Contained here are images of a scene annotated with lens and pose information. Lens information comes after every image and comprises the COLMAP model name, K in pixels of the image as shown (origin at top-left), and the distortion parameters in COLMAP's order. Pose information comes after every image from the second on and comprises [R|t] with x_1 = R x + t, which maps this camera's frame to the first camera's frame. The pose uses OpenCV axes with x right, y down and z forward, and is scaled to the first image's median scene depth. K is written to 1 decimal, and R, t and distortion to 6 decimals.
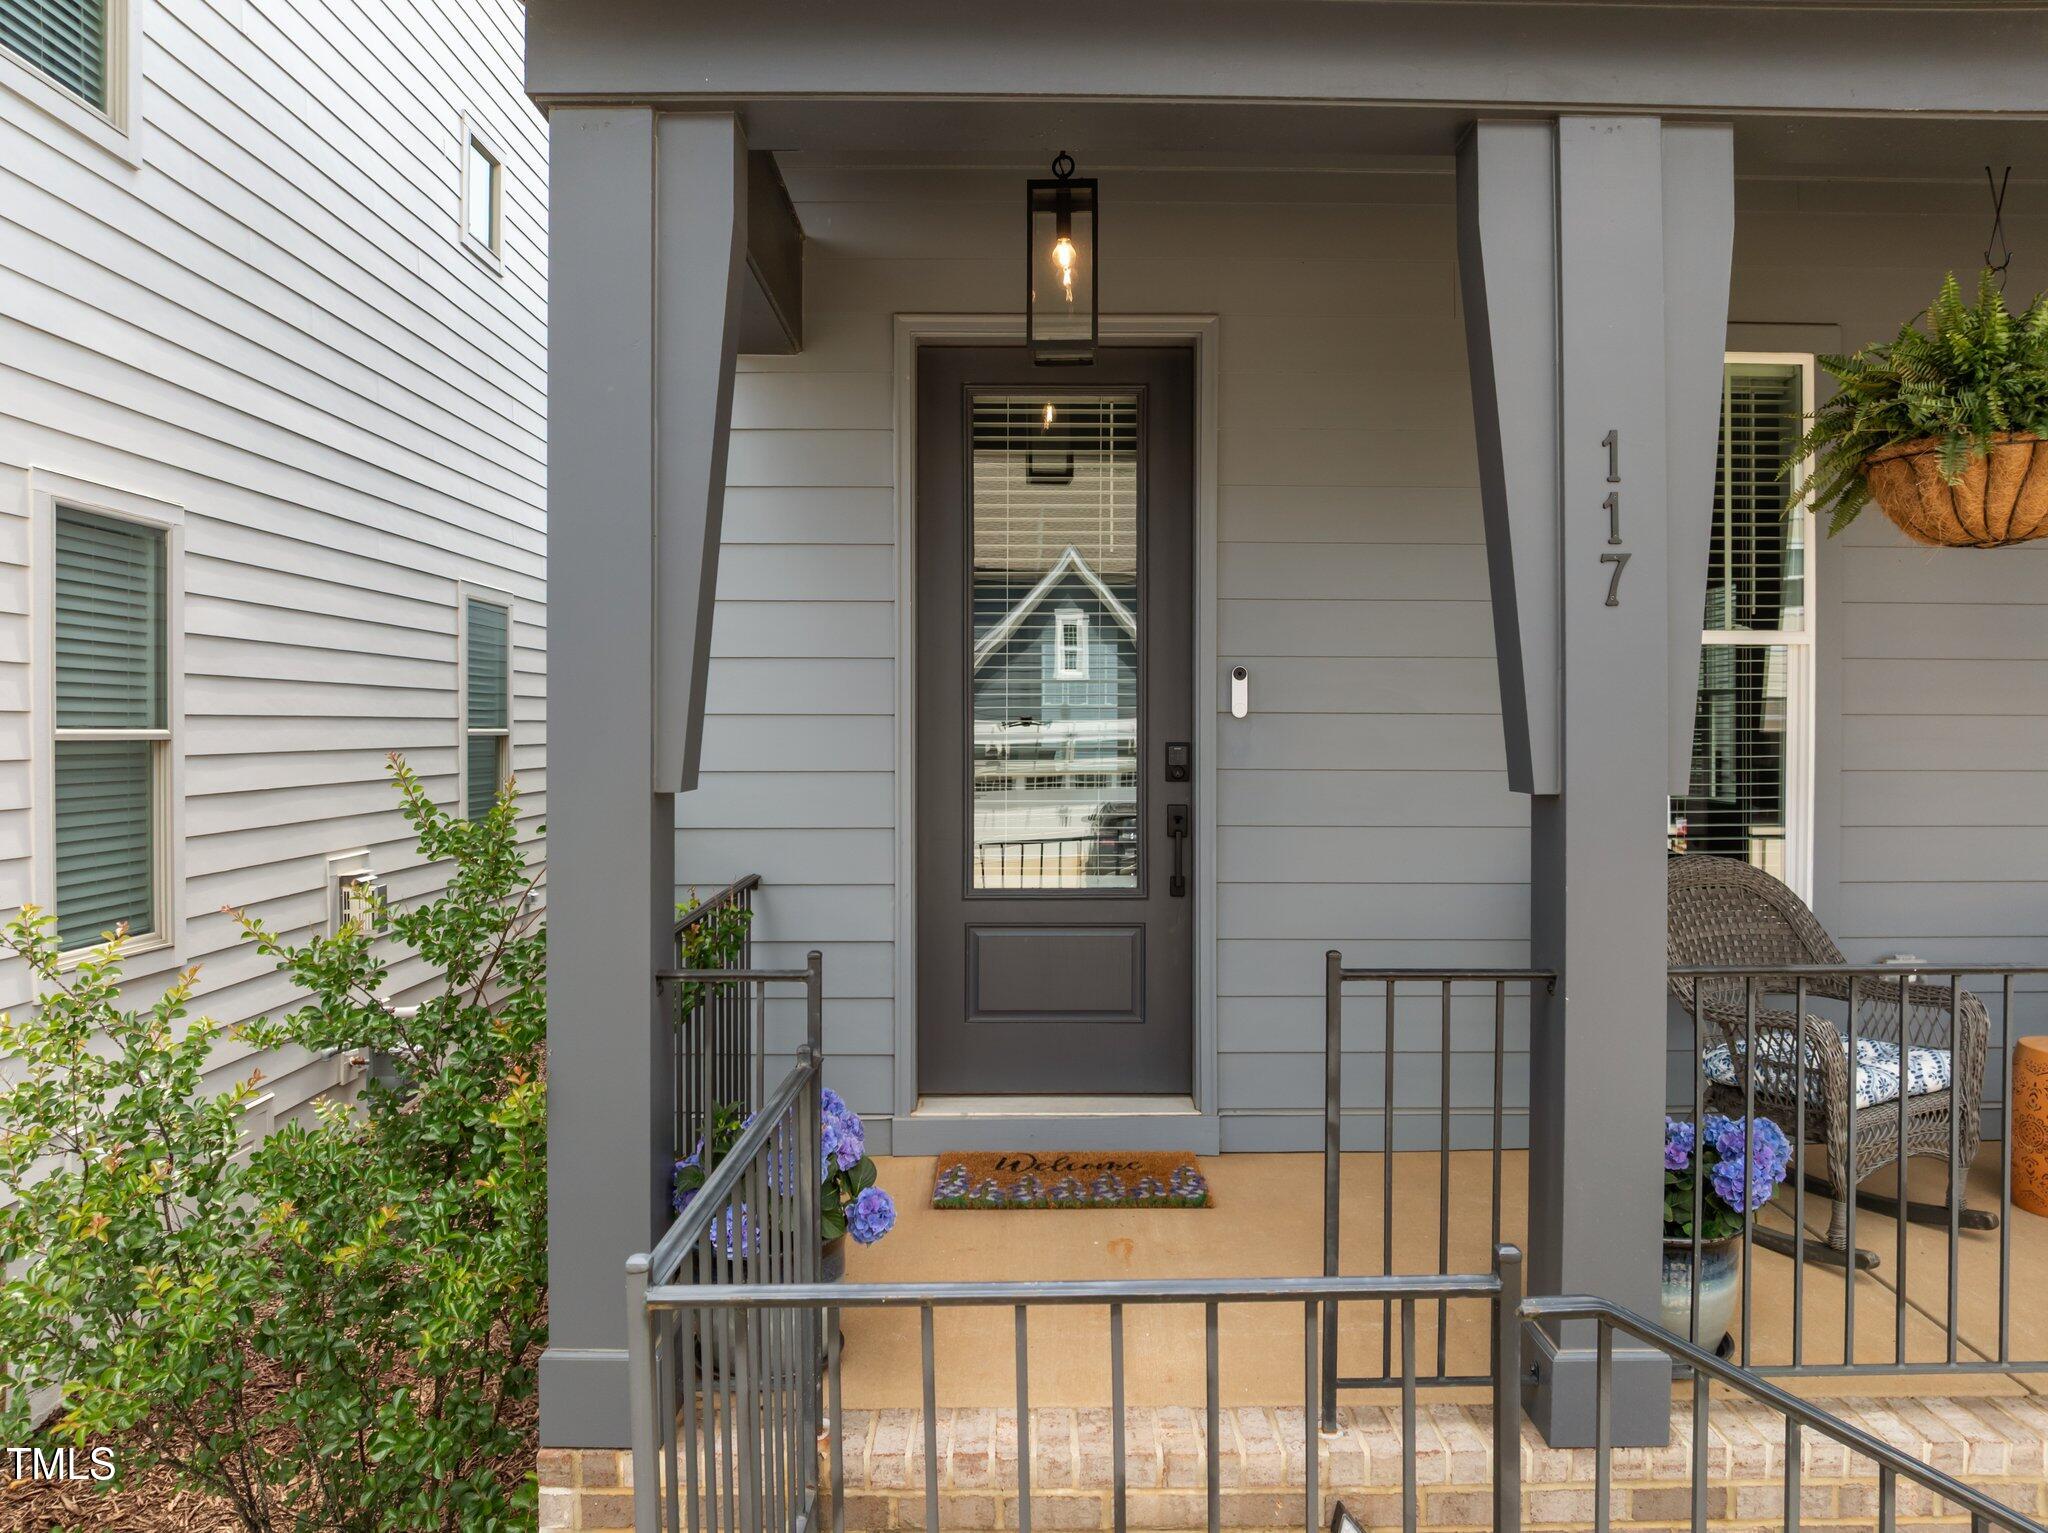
lens RADIAL K [[1462.2, 0, 1031.4], [0, 1462.2, 750.9], [0, 0, 1]] dist [-0.035876, -0.002434]
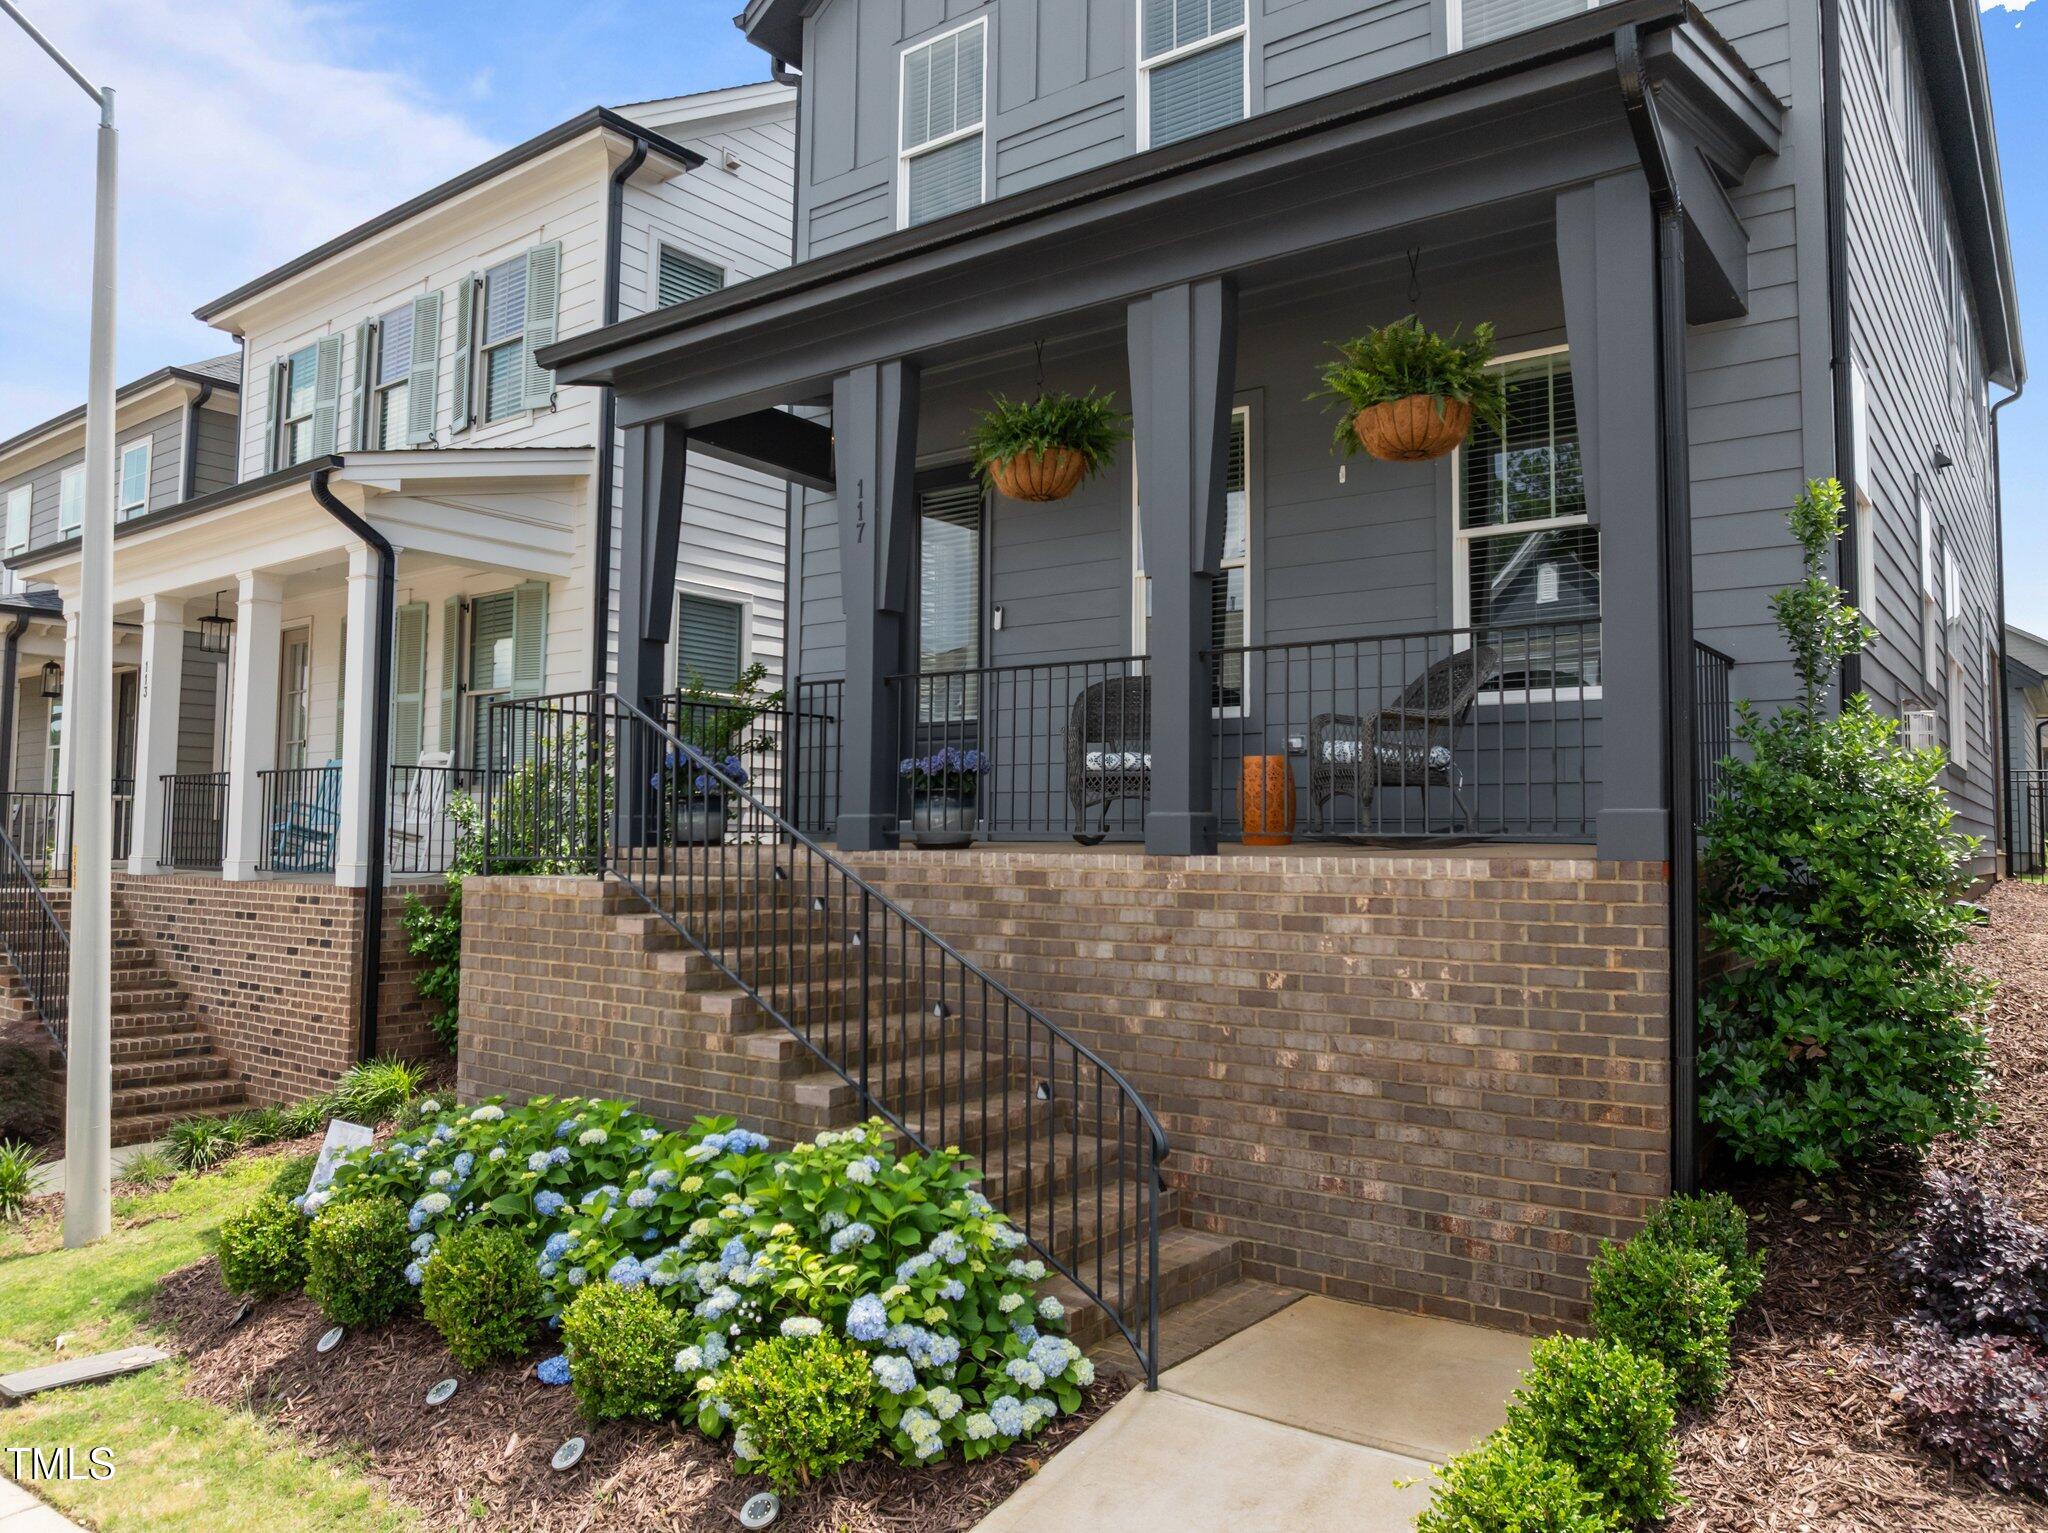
lens RADIAL K [[1429.5, 0, 1044.7], [0, 1429.5, 764.6], [0, 0, 1]] dist [-0.026648, -0.014959]
pose [[0.799662, -0.029298, -0.599735, 1.069785], [-0.017047, 0.997299, -0.071449, 0.237283], [0.600208, 0.067359, 0.797002, -0.431380]]
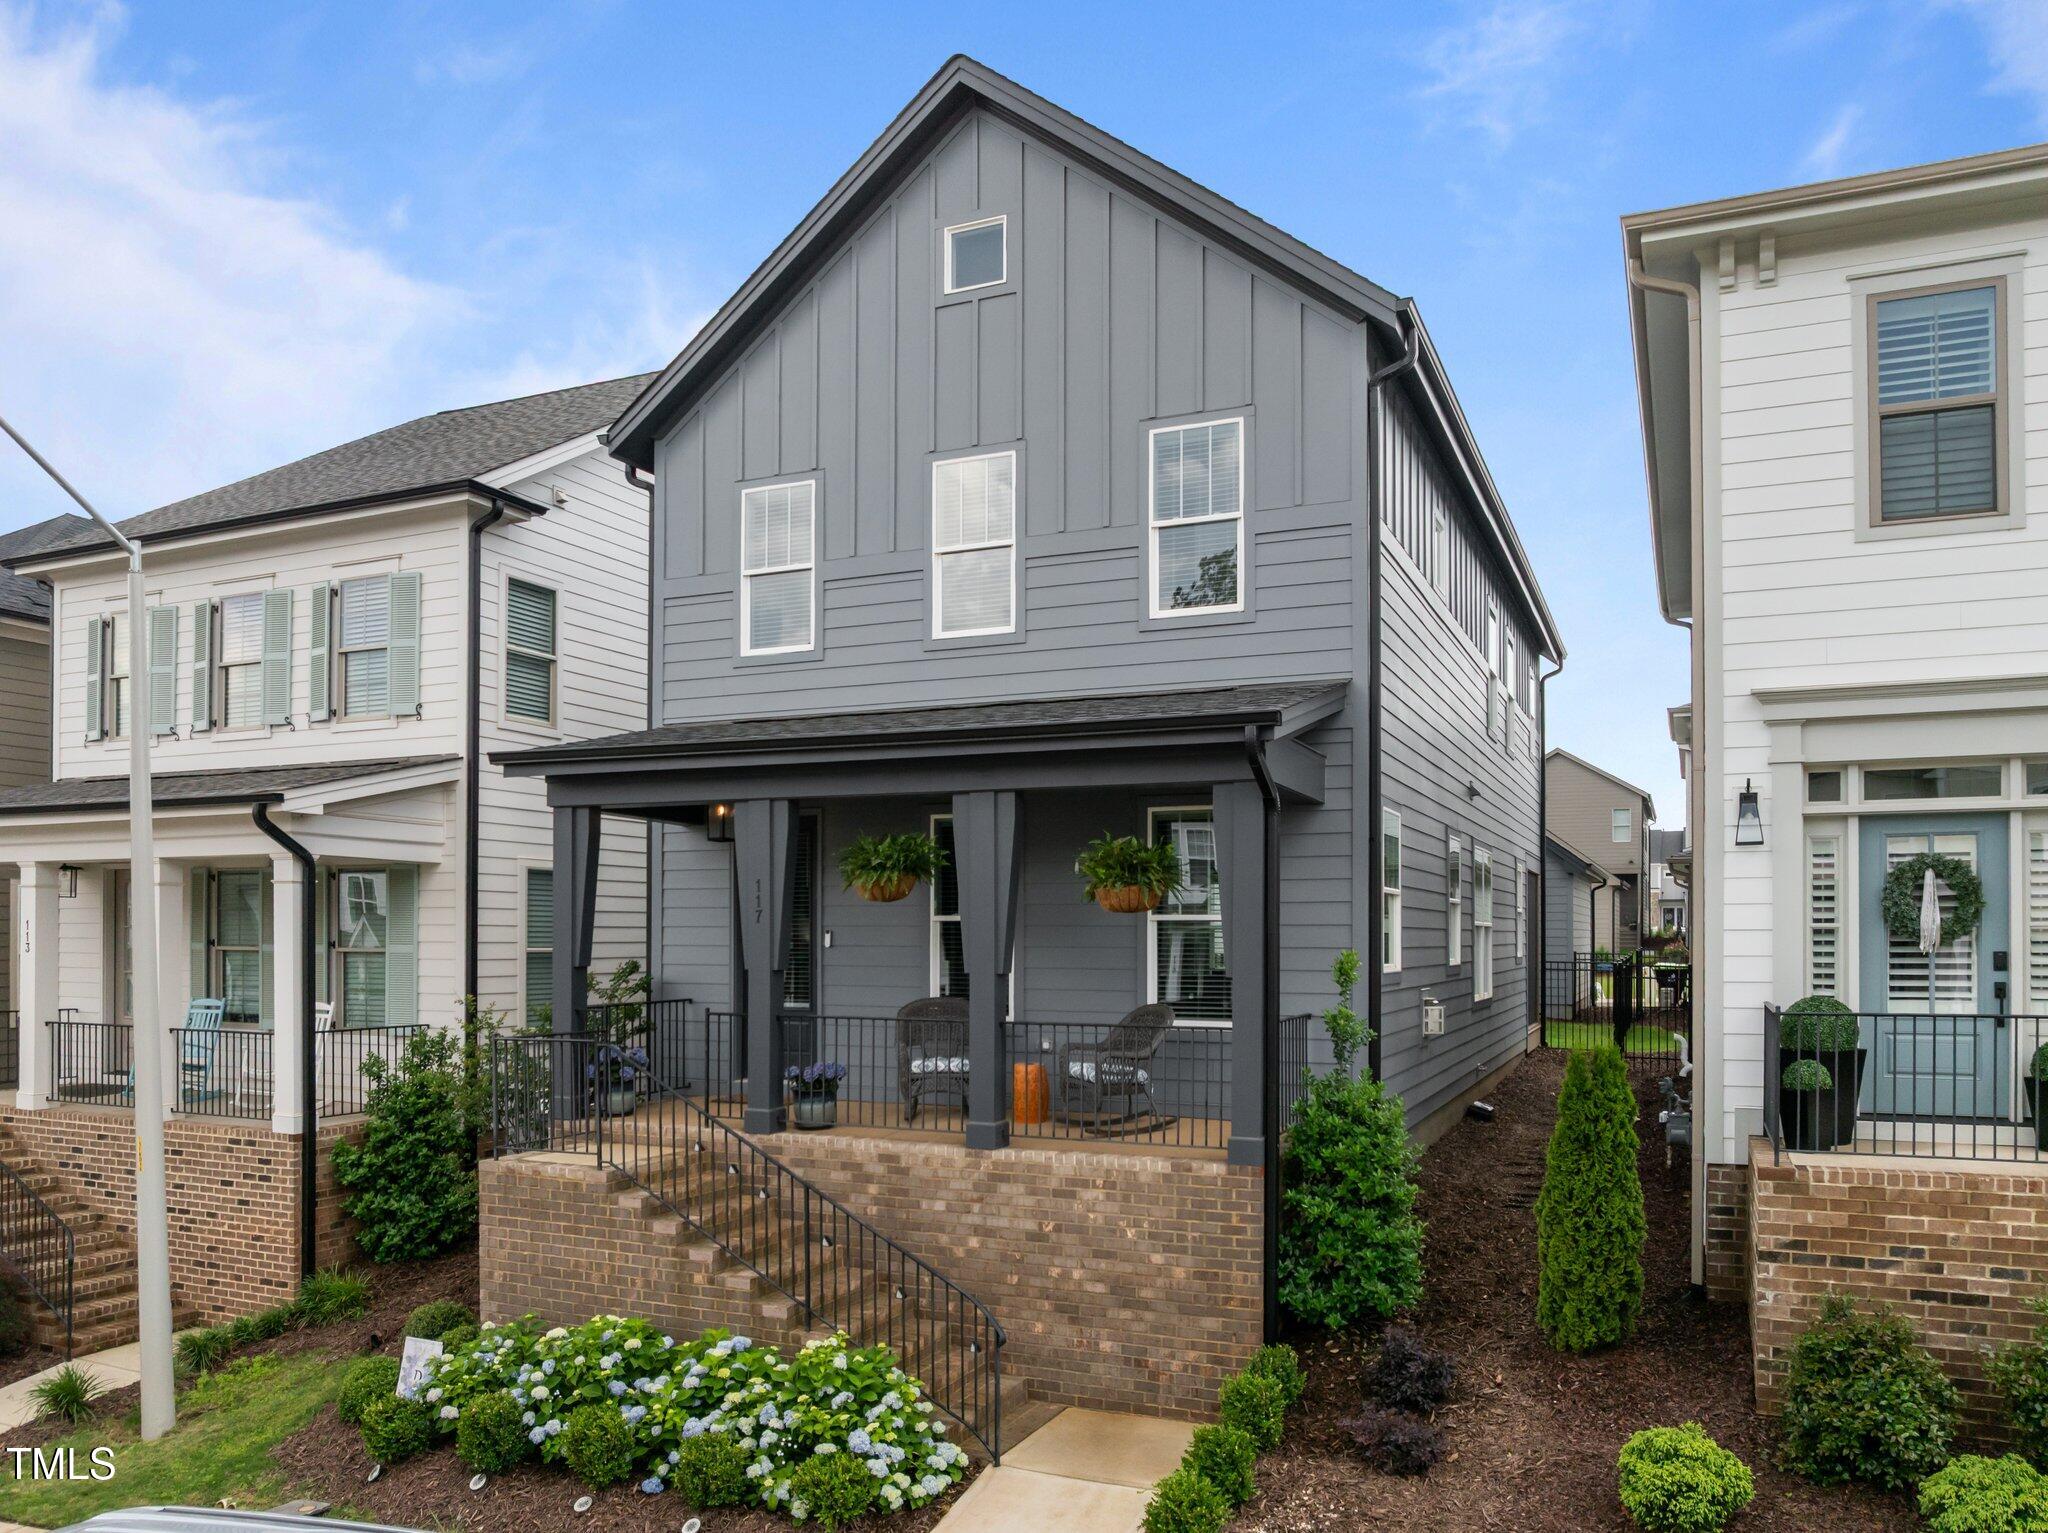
lens RADIAL K [[1482.0, 0, 1038.6], [0, 1482.0, 935.8], [0, 0, 1]] dist [-0.048277, 0.014714]
pose [[0.913876, 0.000450, -0.405993, 1.294361], [-0.007203, 0.999860, -0.015104, -0.002344], [0.405930, 0.016728, 0.913751, -1.134352]]
